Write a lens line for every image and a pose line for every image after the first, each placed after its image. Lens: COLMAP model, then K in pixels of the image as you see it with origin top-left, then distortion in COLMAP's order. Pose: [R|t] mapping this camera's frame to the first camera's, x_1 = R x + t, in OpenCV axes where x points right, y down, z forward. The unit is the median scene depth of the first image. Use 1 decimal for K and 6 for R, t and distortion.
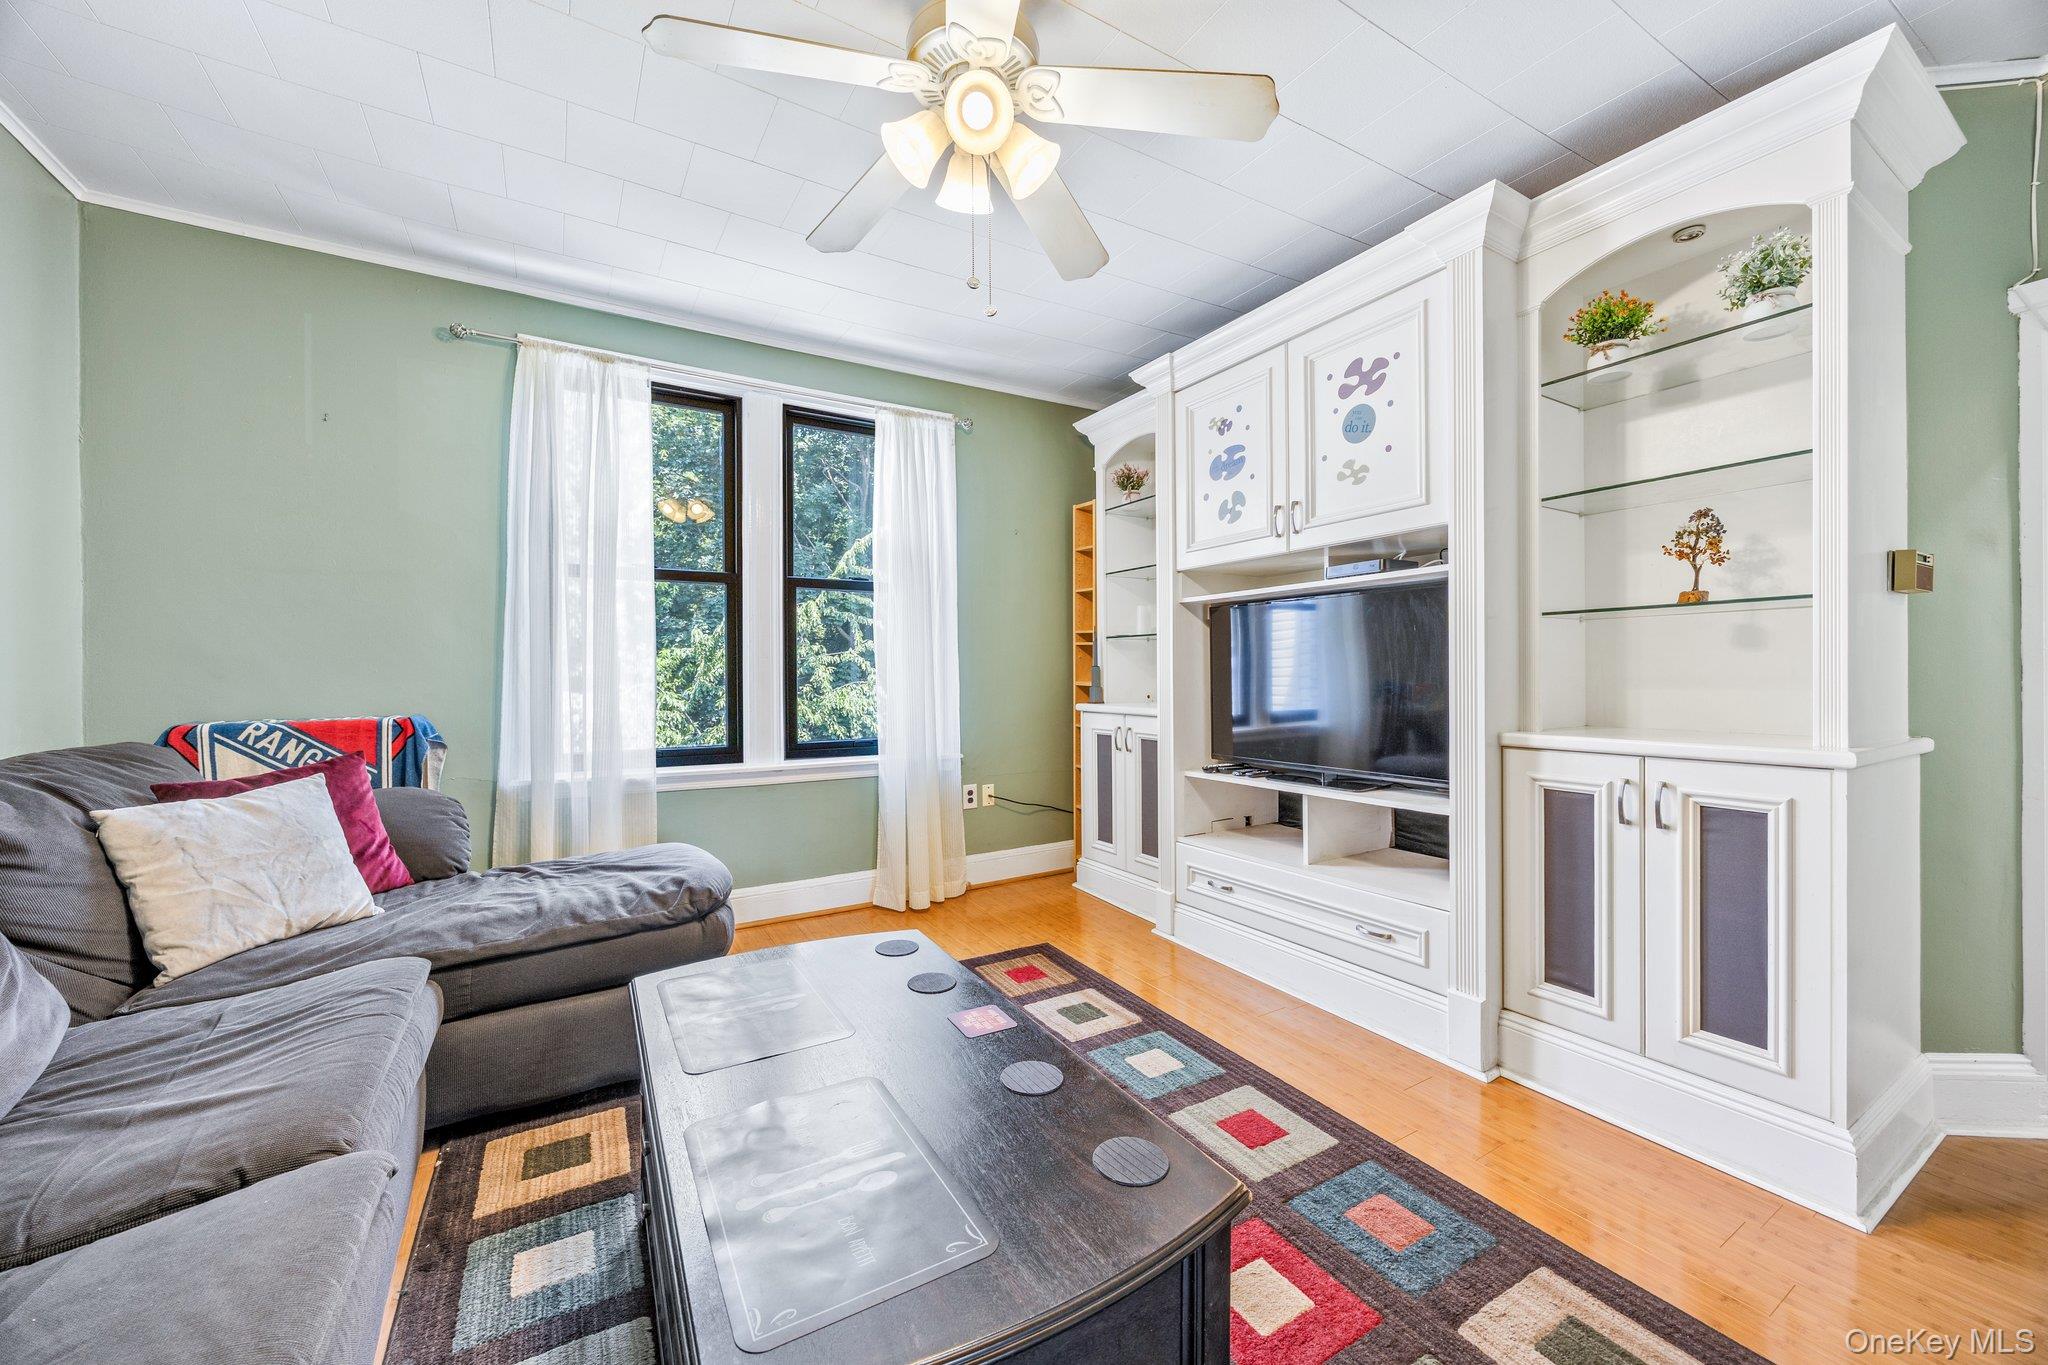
lens RADIAL K [[787.0, 0, 1034.1], [0, 787.0, 675.4], [0, 0, 1]] dist [0.001787, 0.000203]
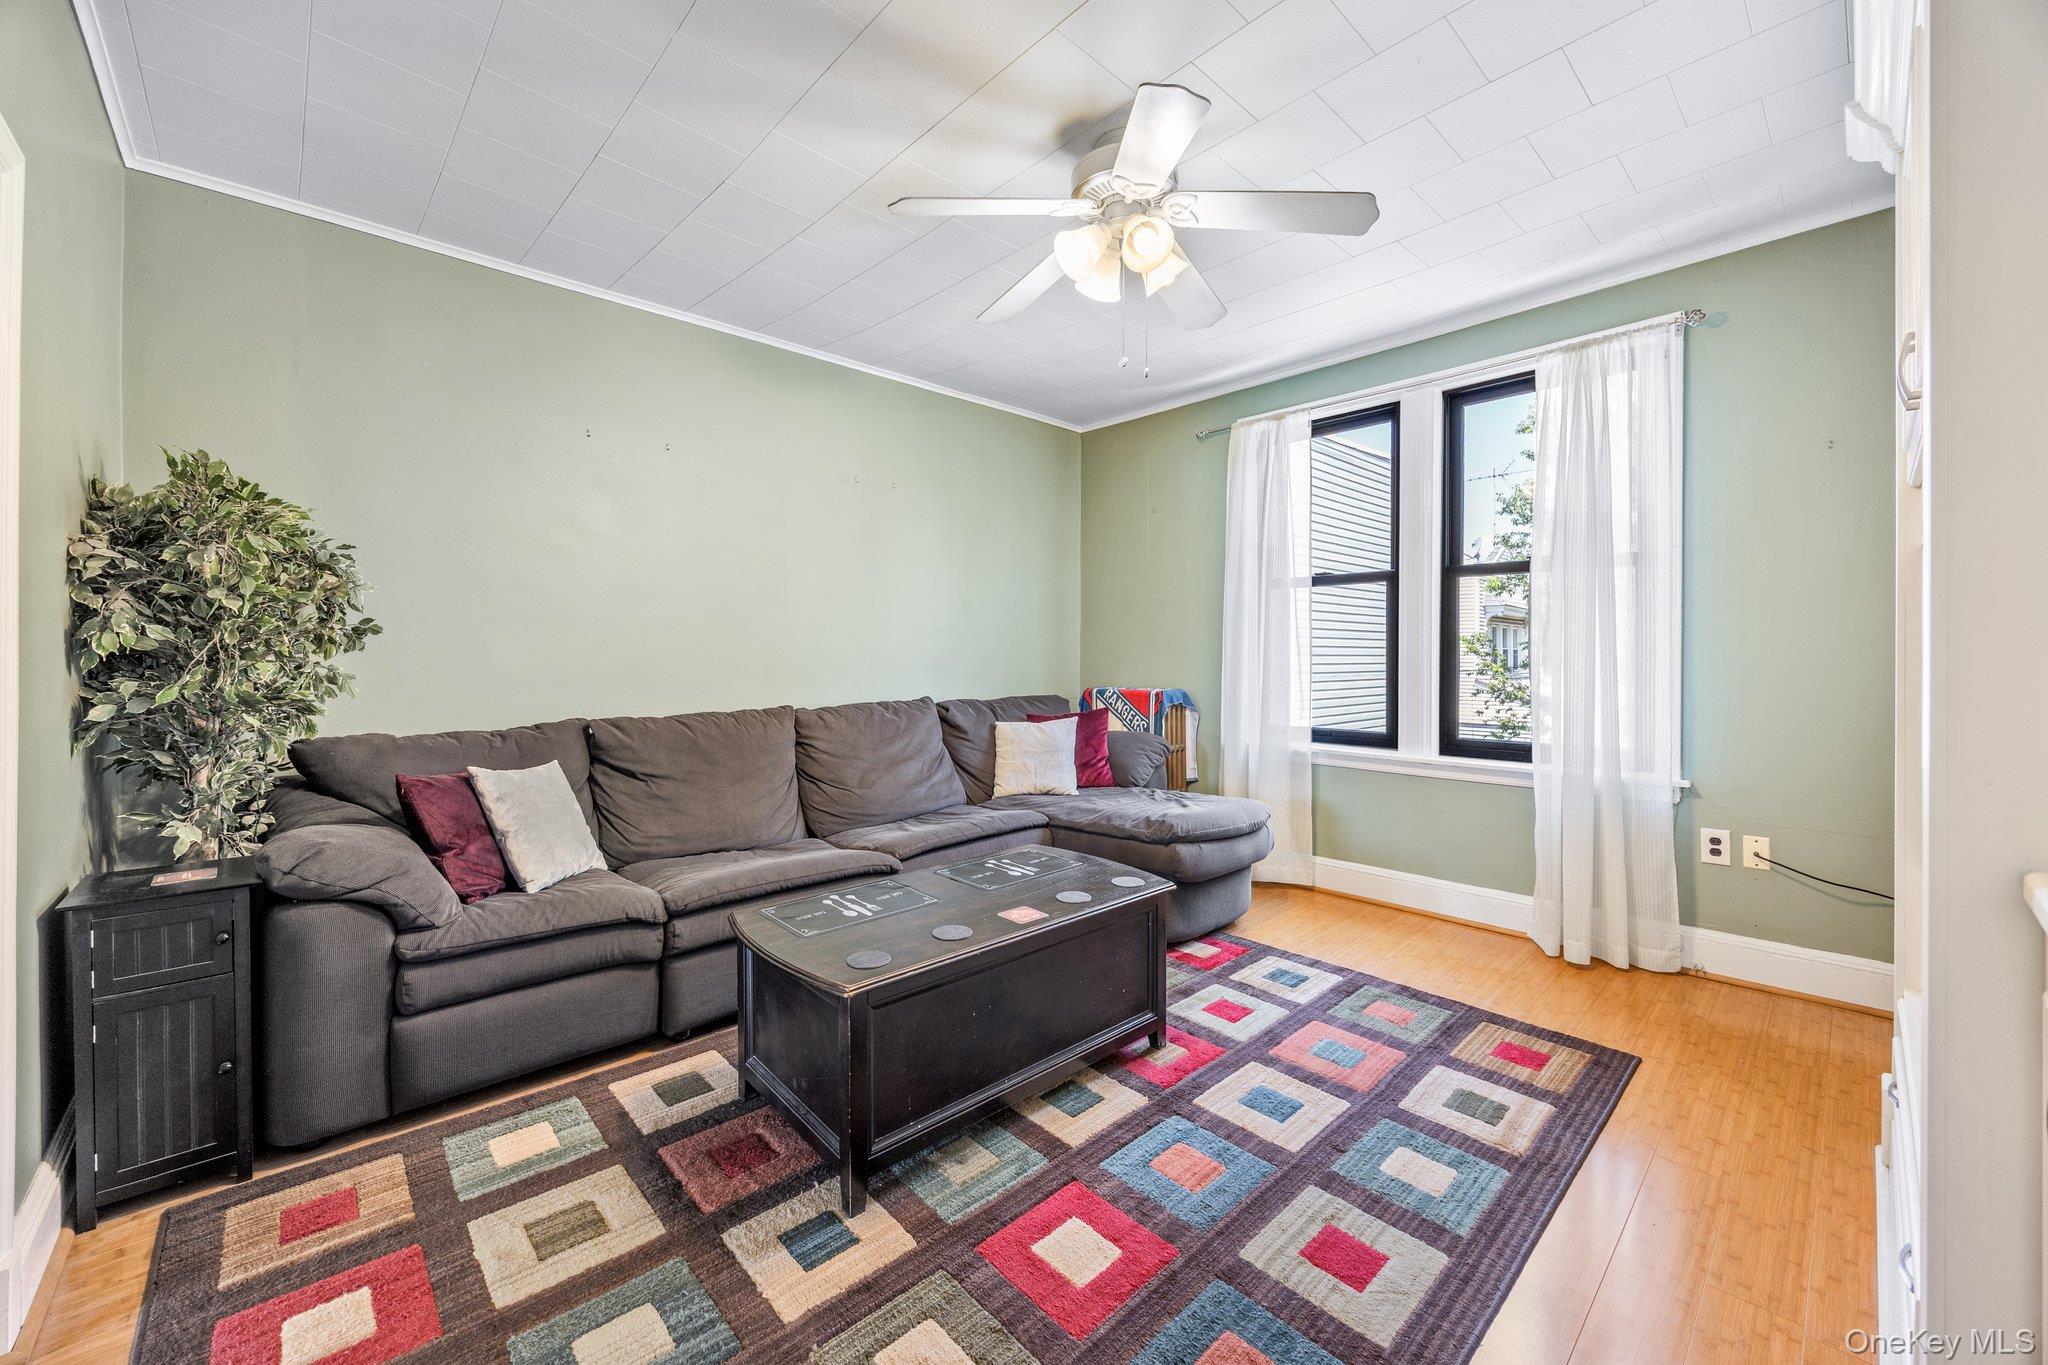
lens RADIAL K [[790.1, 0, 1015.0], [0, 790.1, 660.8], [0, 0, 1]] dist [0.000691, -0.000005]
pose [[0.197303, 0.010741, -0.980284, 0.600256], [-0.005714, 0.999936, 0.009806, -0.017333], [0.980326, 0.003667, 0.197351, 0.317159]]
